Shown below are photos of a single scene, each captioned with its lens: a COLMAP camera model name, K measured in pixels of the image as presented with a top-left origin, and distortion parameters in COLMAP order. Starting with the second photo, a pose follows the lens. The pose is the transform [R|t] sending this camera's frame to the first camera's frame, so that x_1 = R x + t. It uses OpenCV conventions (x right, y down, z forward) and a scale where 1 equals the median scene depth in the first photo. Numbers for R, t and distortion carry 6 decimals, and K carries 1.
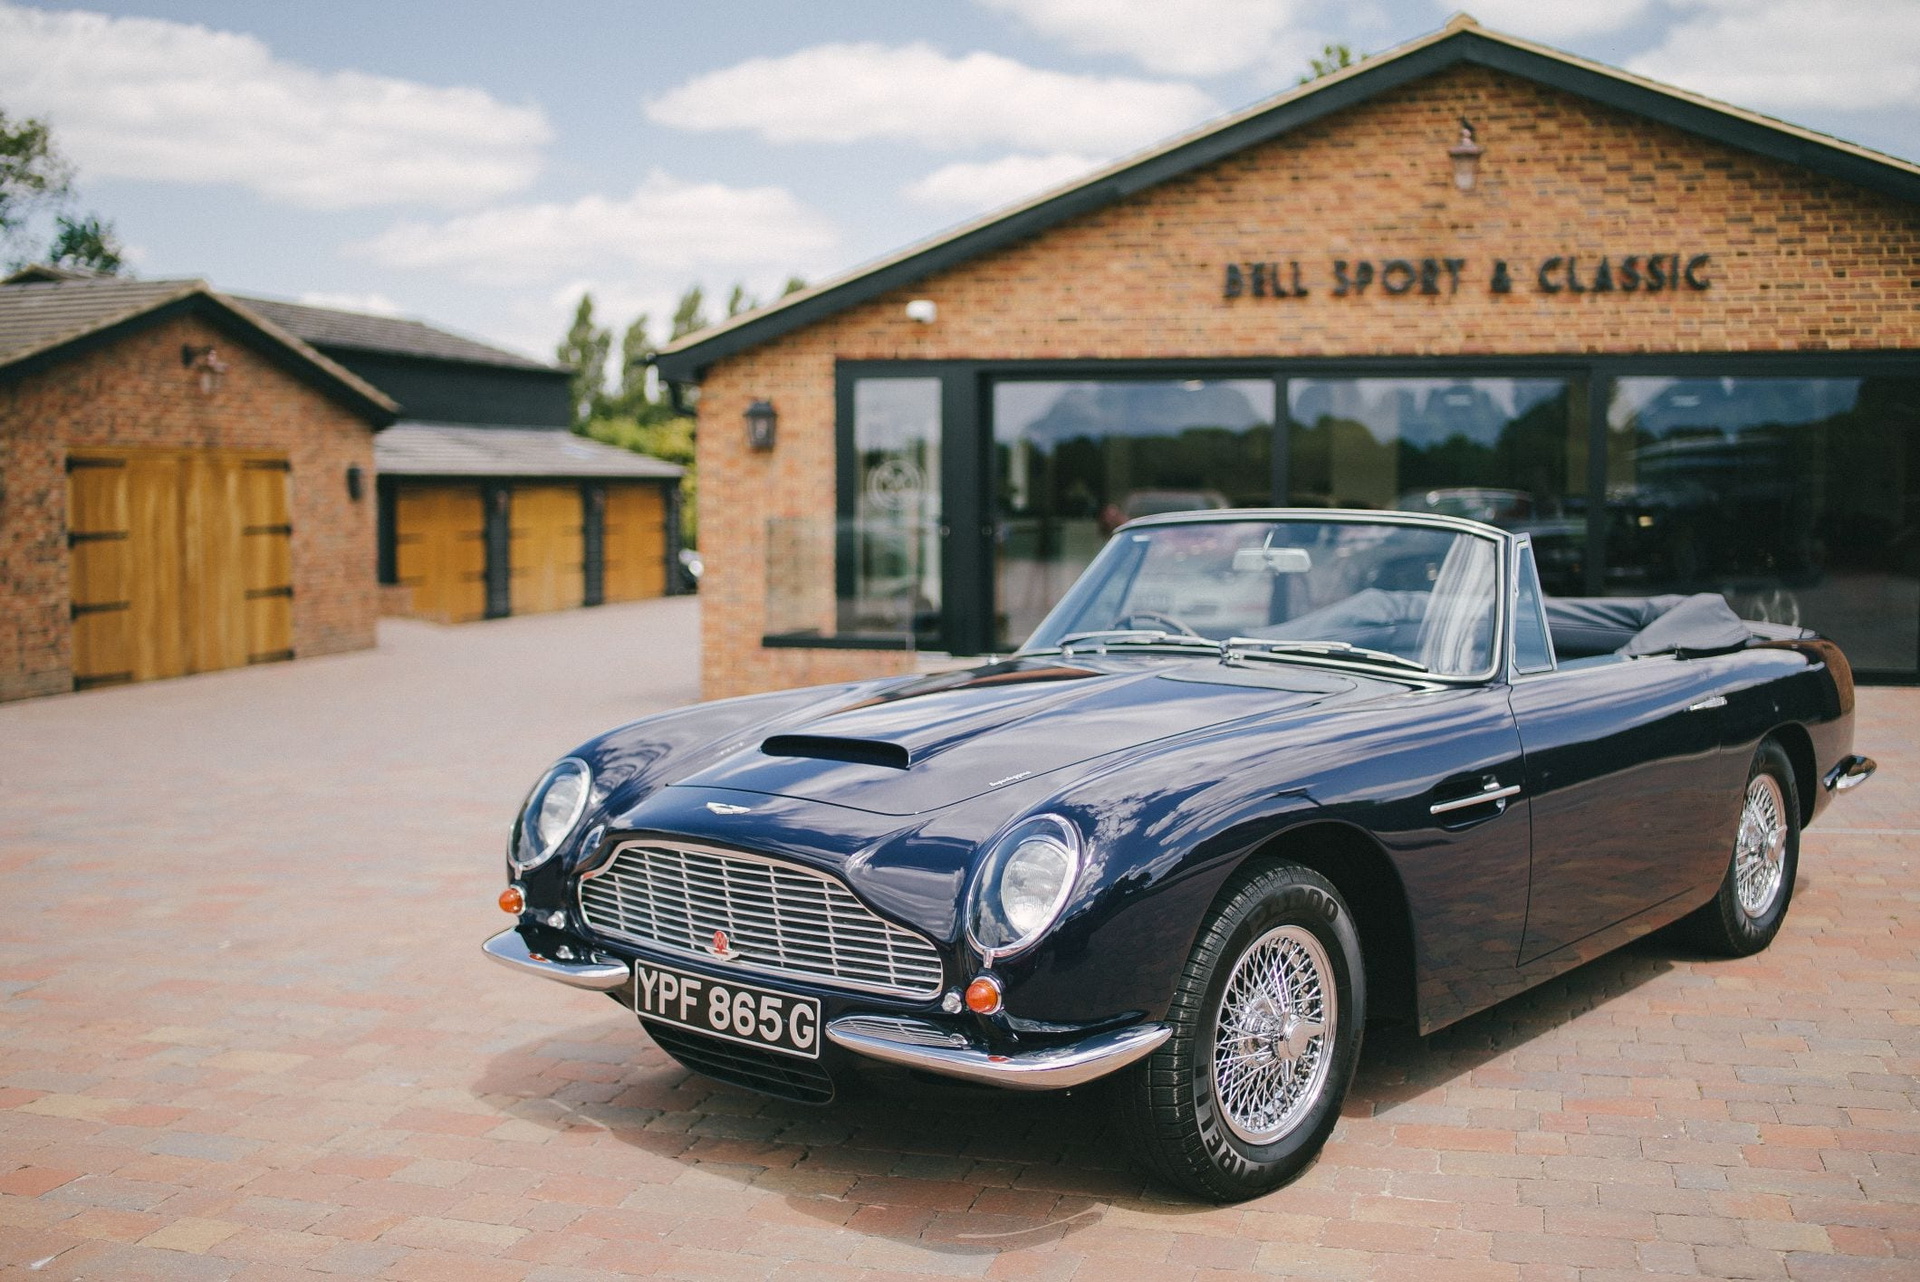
lens RADIAL K [[1890.8, 0, 1019.9], [0, 1890.8, 637.6], [0, 0, 1]] dist [-0.089048, 0.000000]
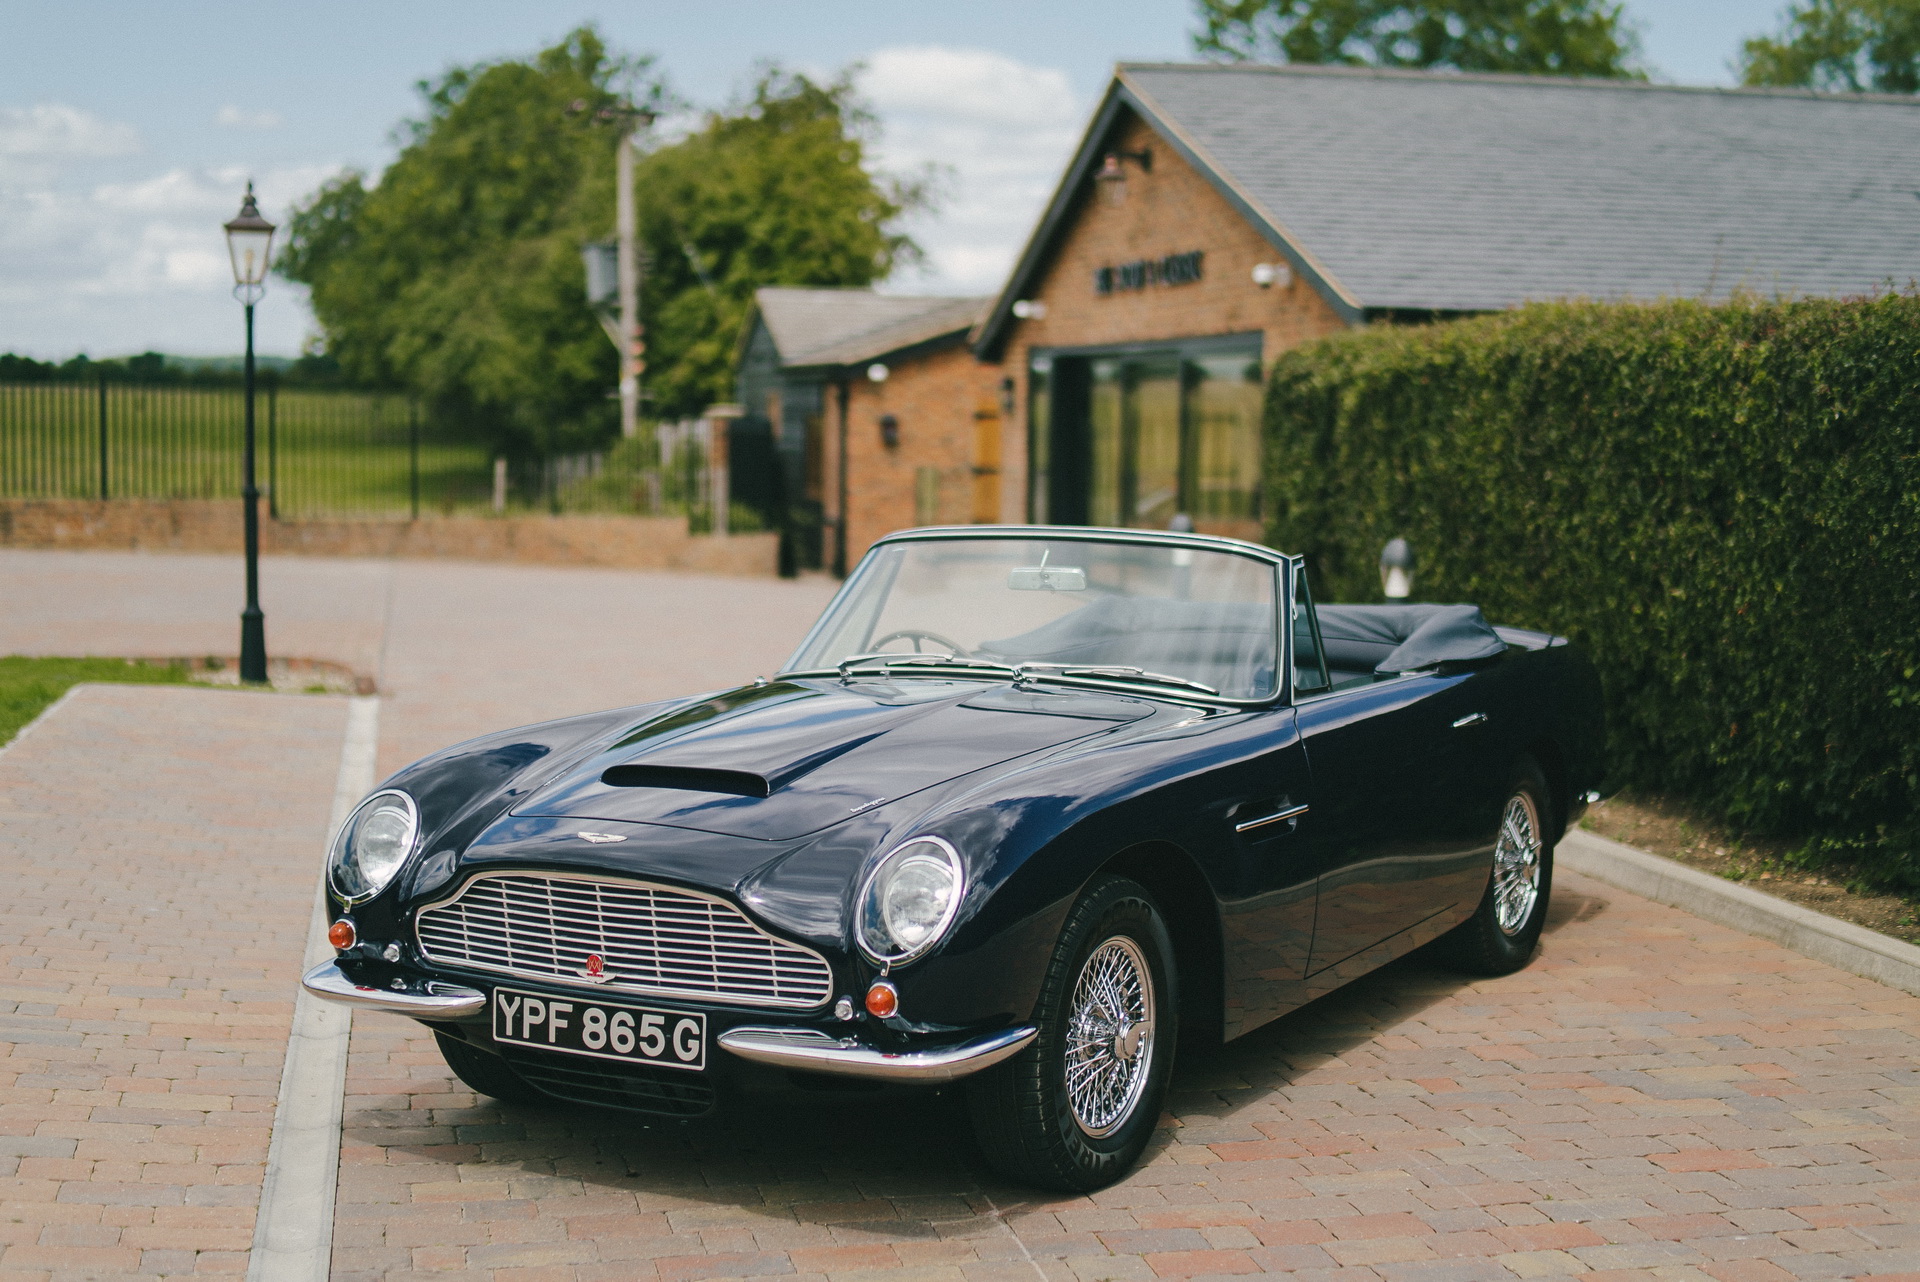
lens RADIAL K [[2501.0, 0, 1019.6], [0, 2501.0, 629.1], [0, 0, 1]] dist [-0.054029, 0.000000]
pose [[0.979618, -0.000561, 0.200867, -0.205774], [-0.000986, 0.999971, 0.007599, -0.034860], [-0.200866, -0.007642, 0.979589, -0.397568]]
